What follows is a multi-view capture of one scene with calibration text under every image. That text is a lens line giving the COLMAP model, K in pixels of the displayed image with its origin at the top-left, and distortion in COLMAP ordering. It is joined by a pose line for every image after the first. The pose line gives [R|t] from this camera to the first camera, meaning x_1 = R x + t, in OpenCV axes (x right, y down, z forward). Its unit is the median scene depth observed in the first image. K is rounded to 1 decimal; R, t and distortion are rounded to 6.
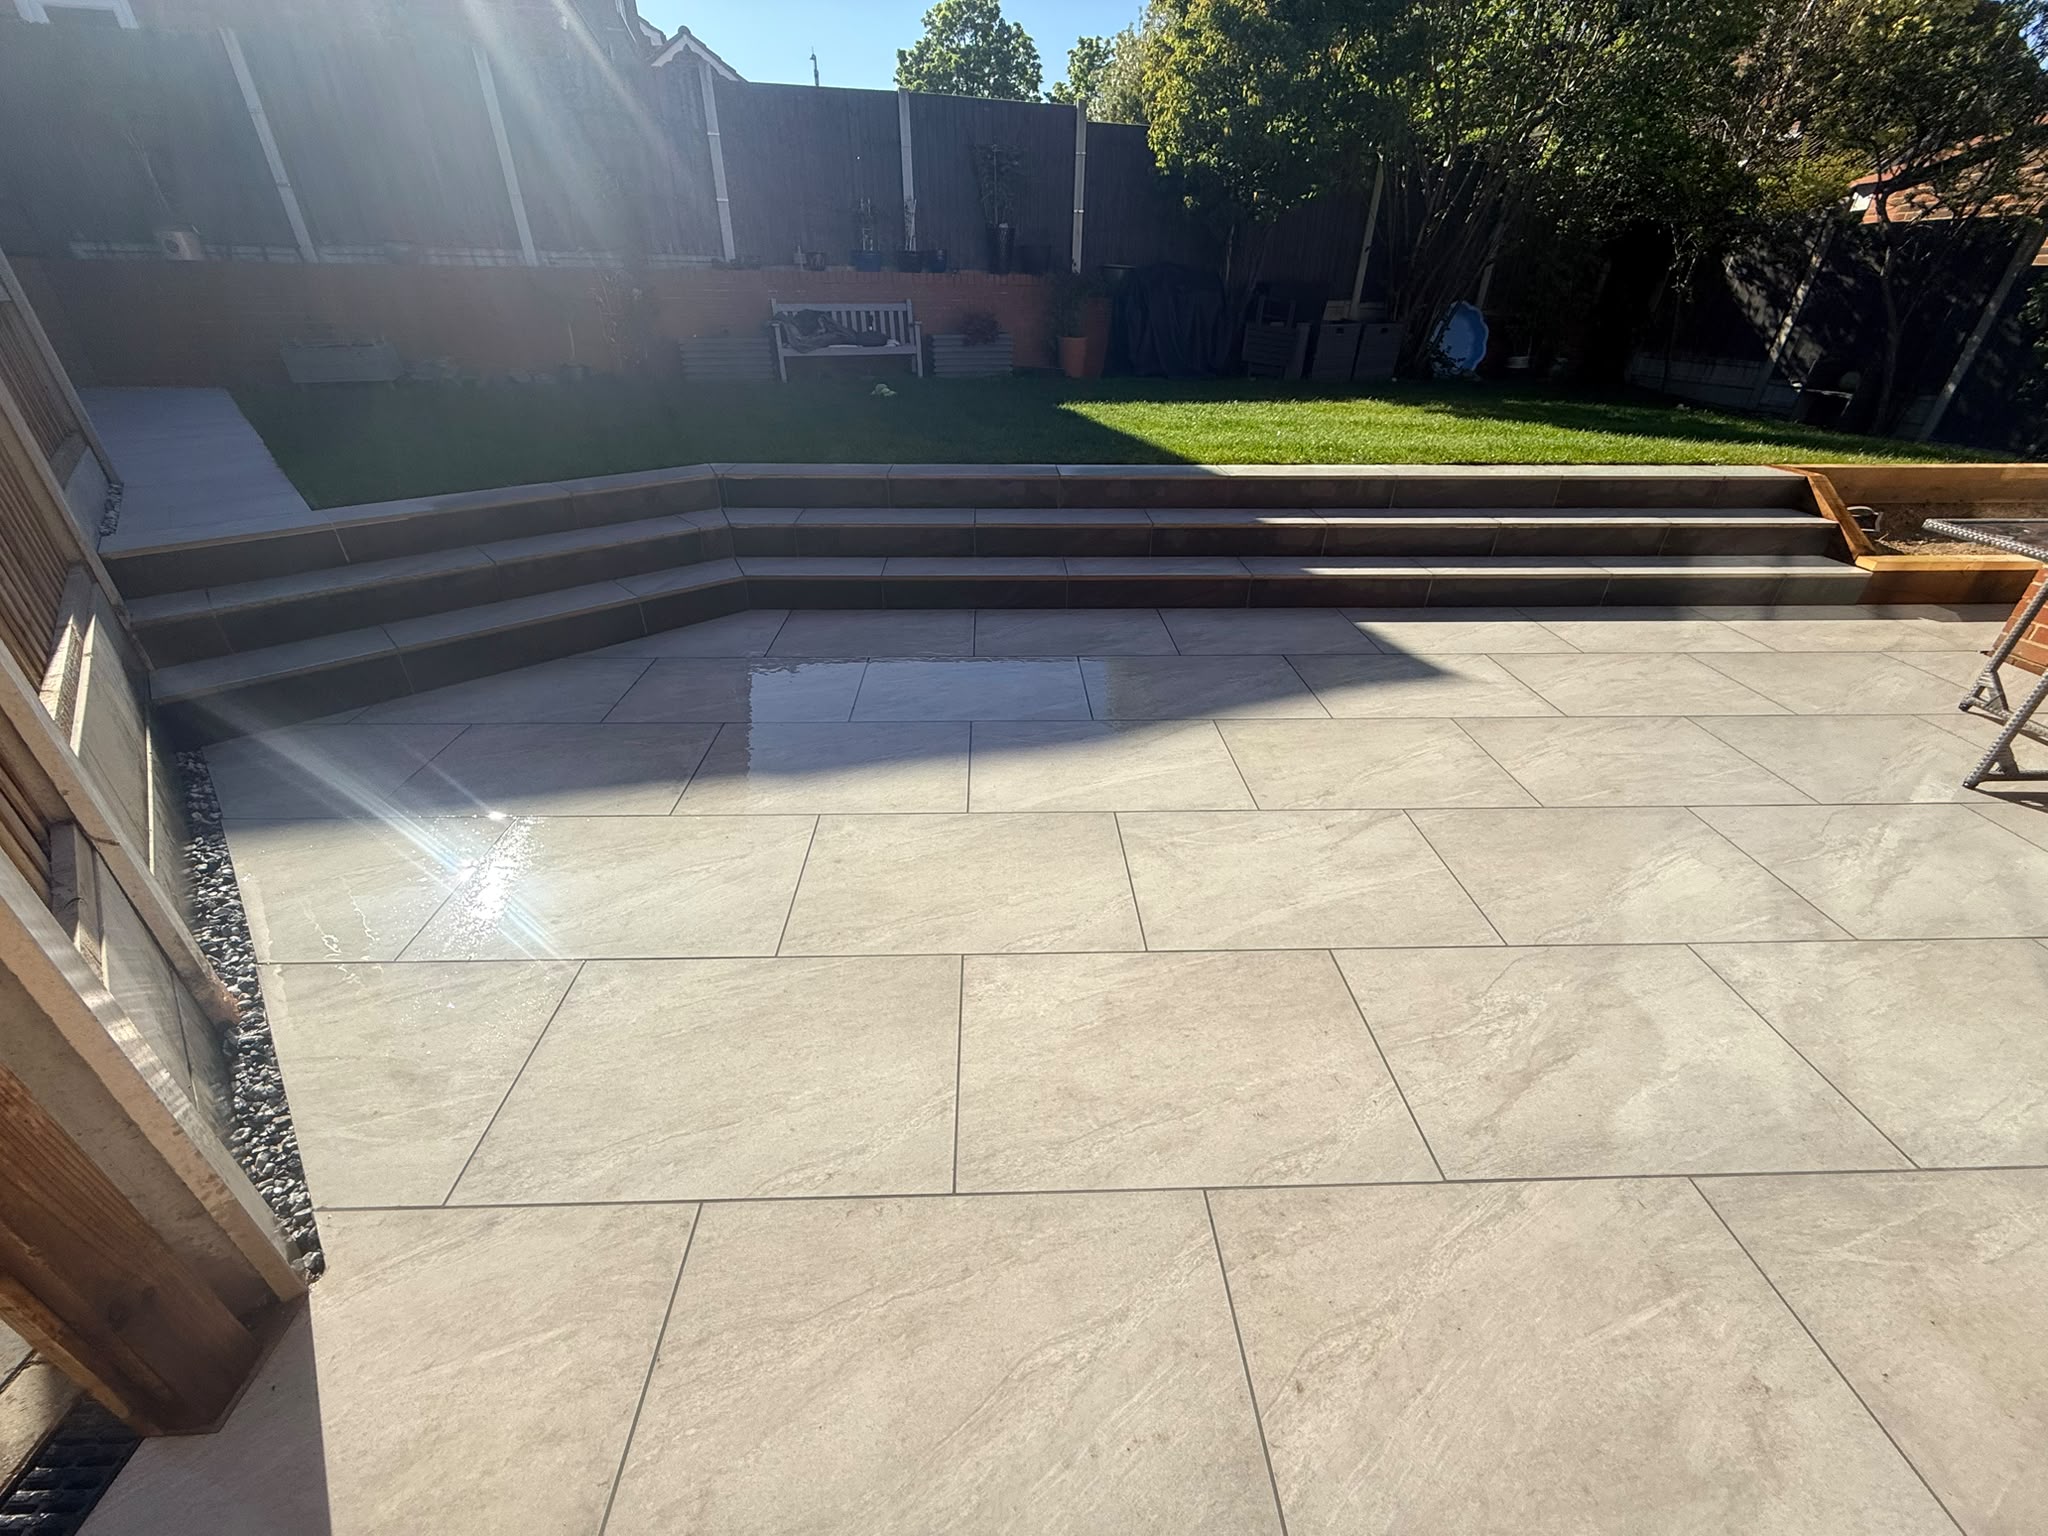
lens RADIAL K [[810.4, 0, 1022.1], [0, 810.4, 758.4], [0, 0, 1]] dist [0.000520, -0.000707]
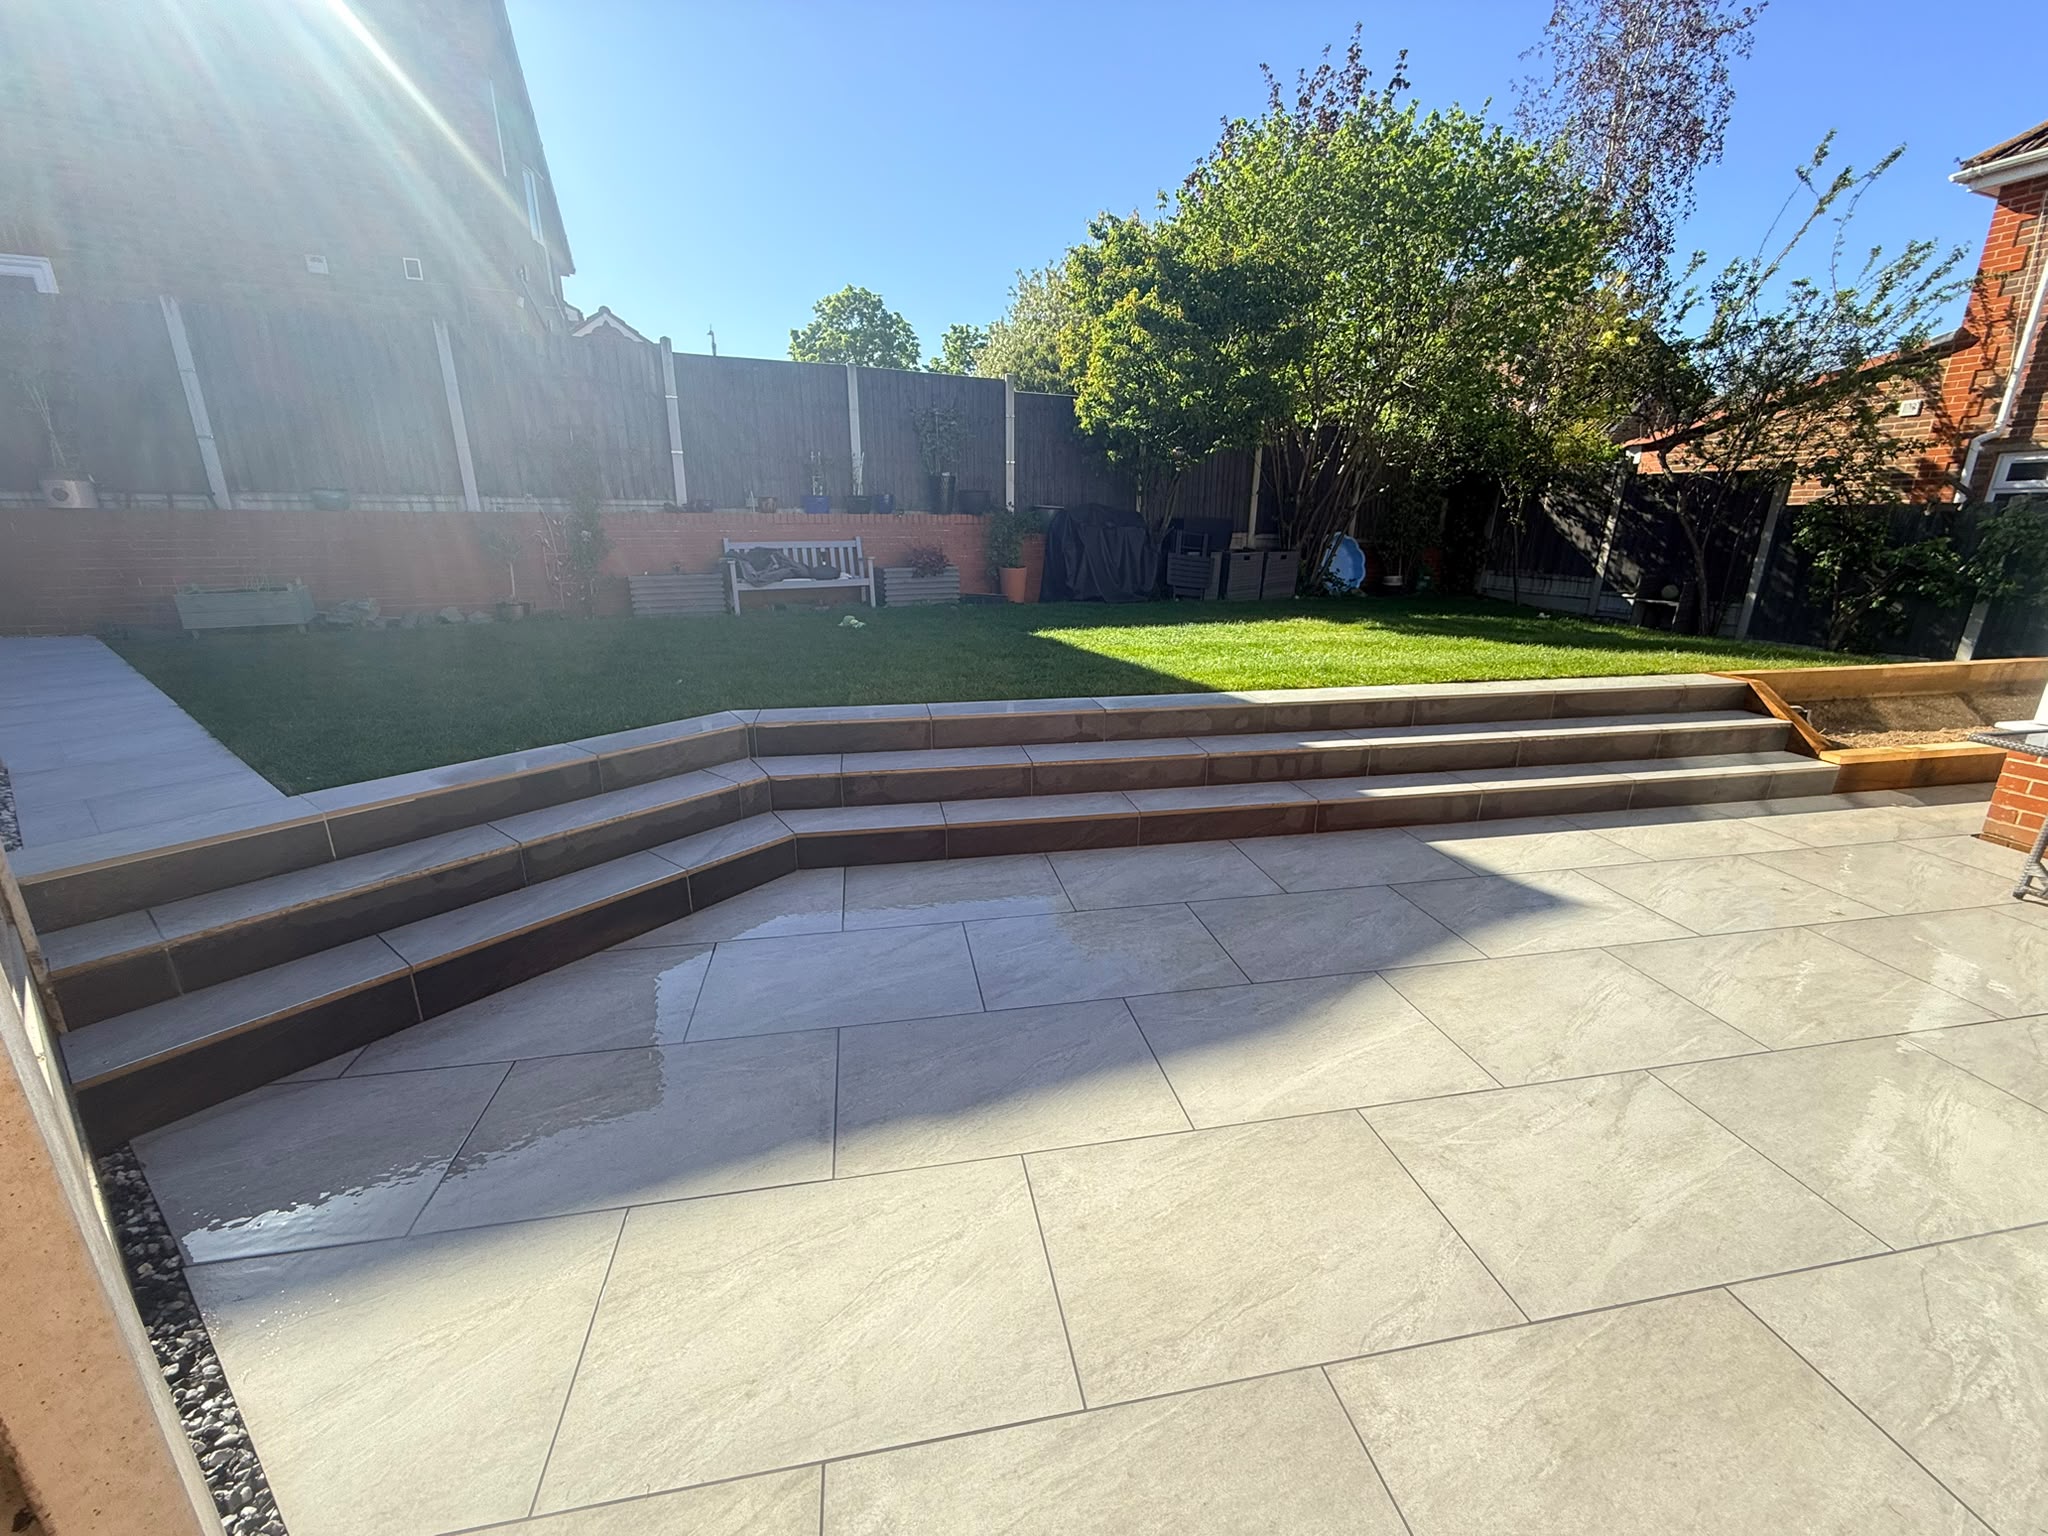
lens RADIAL K [[810.4, 0, 1022.3], [0, 810.4, 762.2], [0, 0, 1]] dist [0.000520, -0.000707]
pose [[0.988422, -0.049062, 0.143578, -0.114419], [0.080745, 0.971242, -0.223987, -0.042660], [-0.128459, 0.232987, 0.963958, 0.044279]]
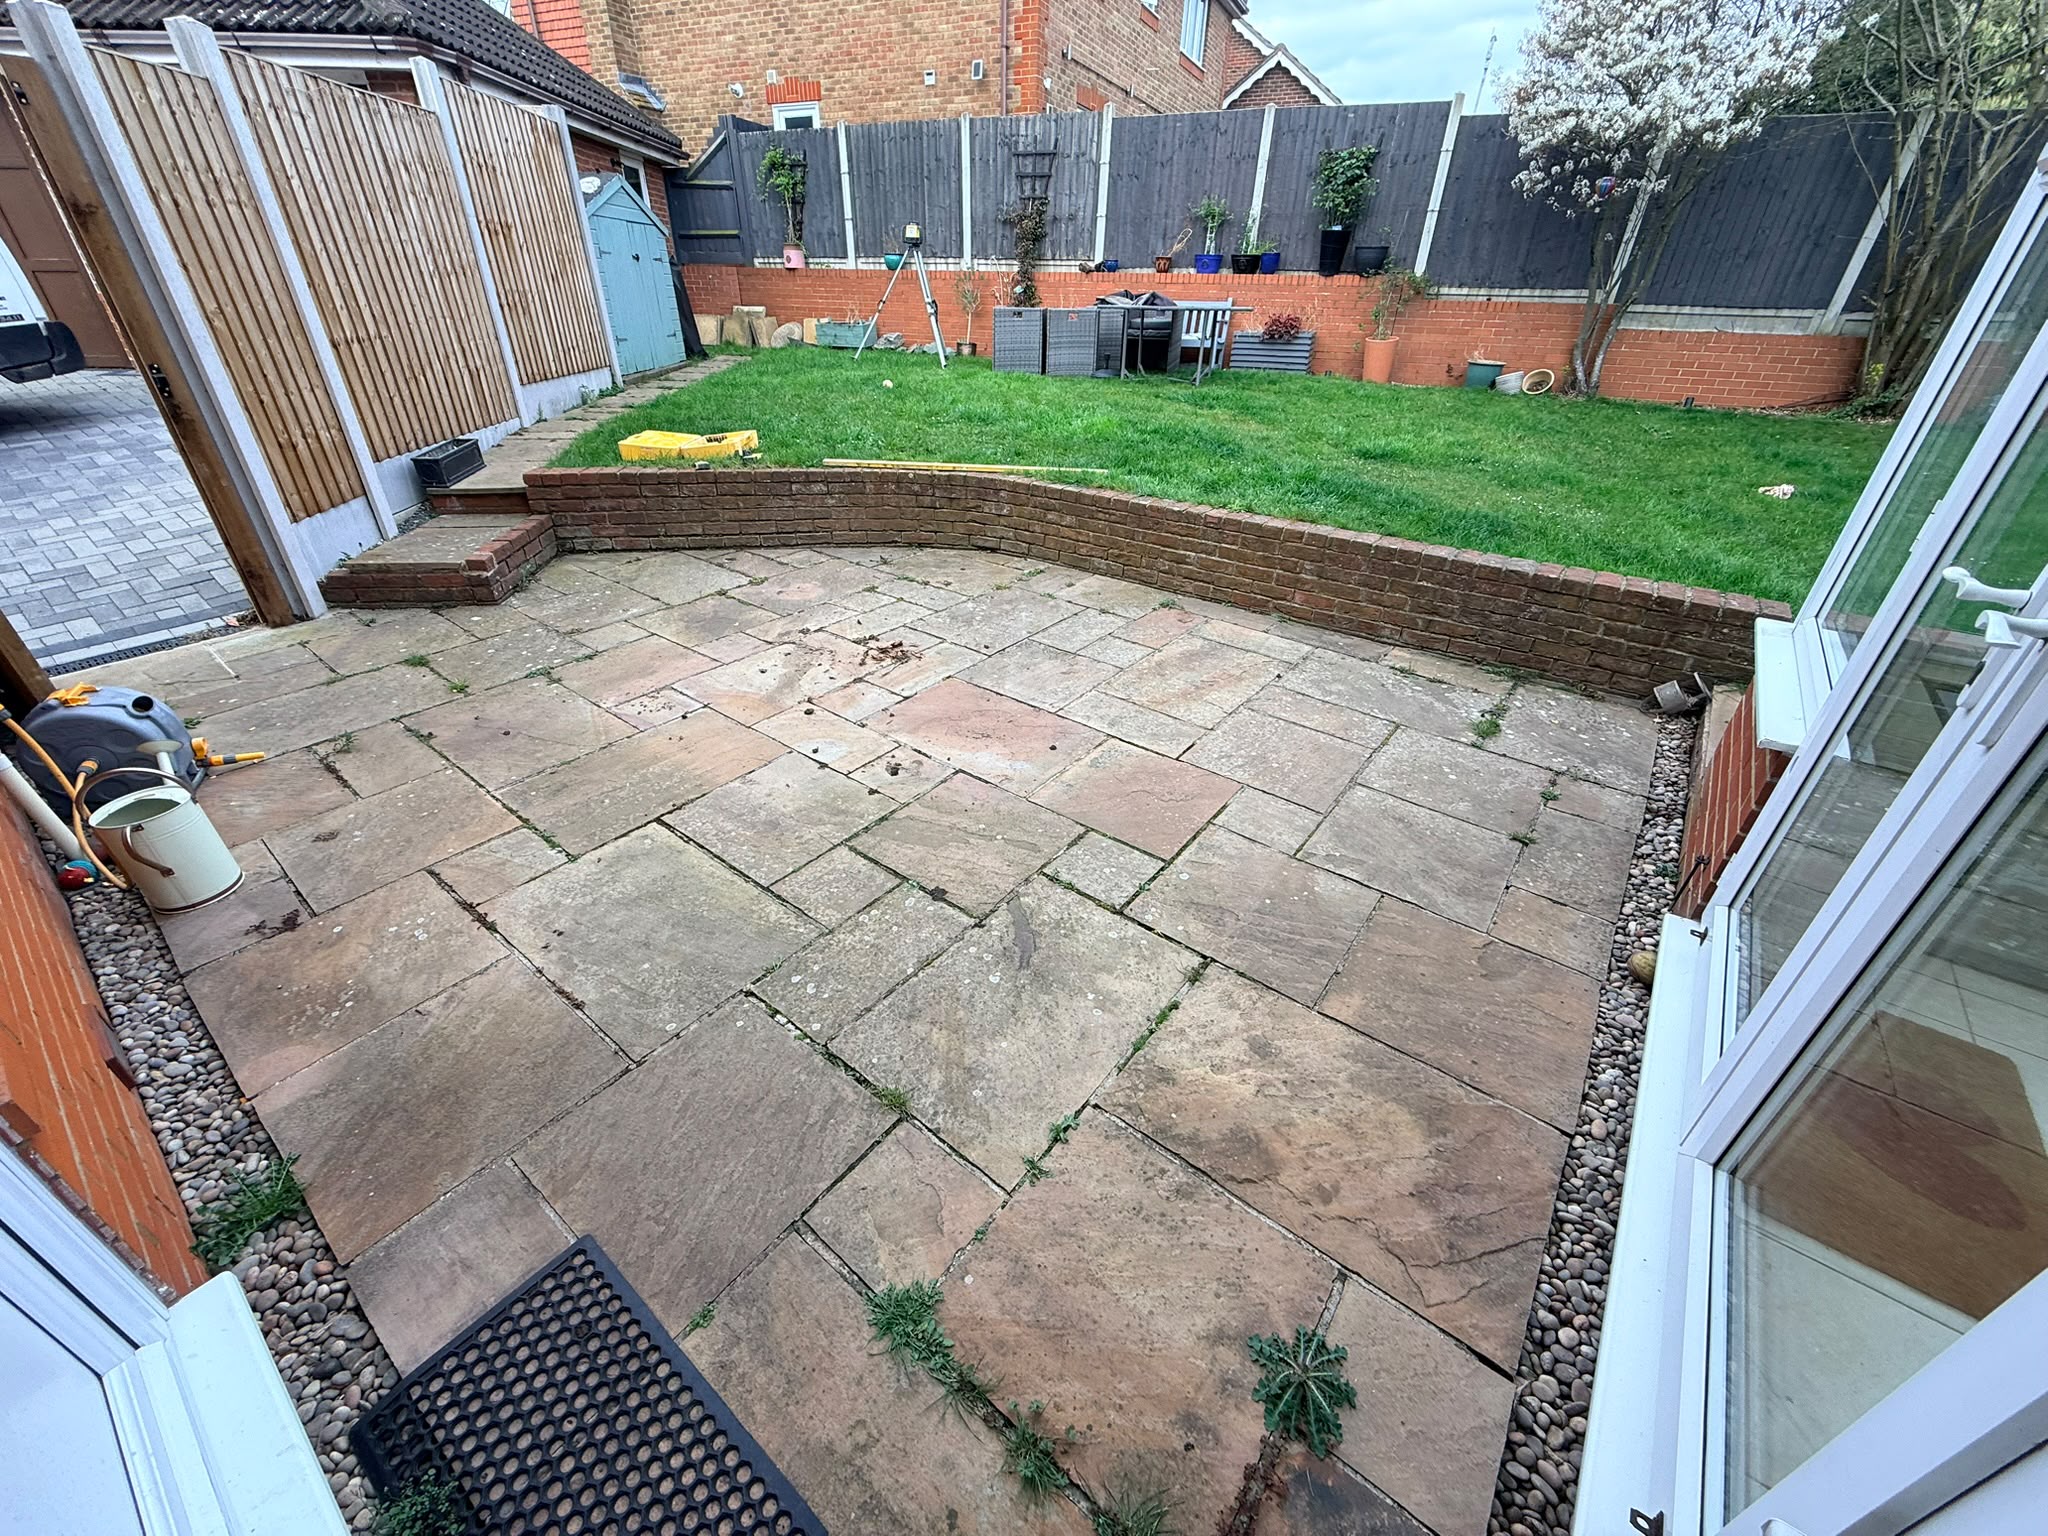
lens RADIAL K [[810.4, 0, 1016.7], [0, 810.4, 761.0], [0, 0, 1]] dist [0.000520, -0.000707]
pose [[0.762785, 0.331604, -0.555156, 0.547965], [-0.327516, 0.938363, 0.110494, -0.006816], [0.557578, 0.097539, 0.824374, -0.005651]]
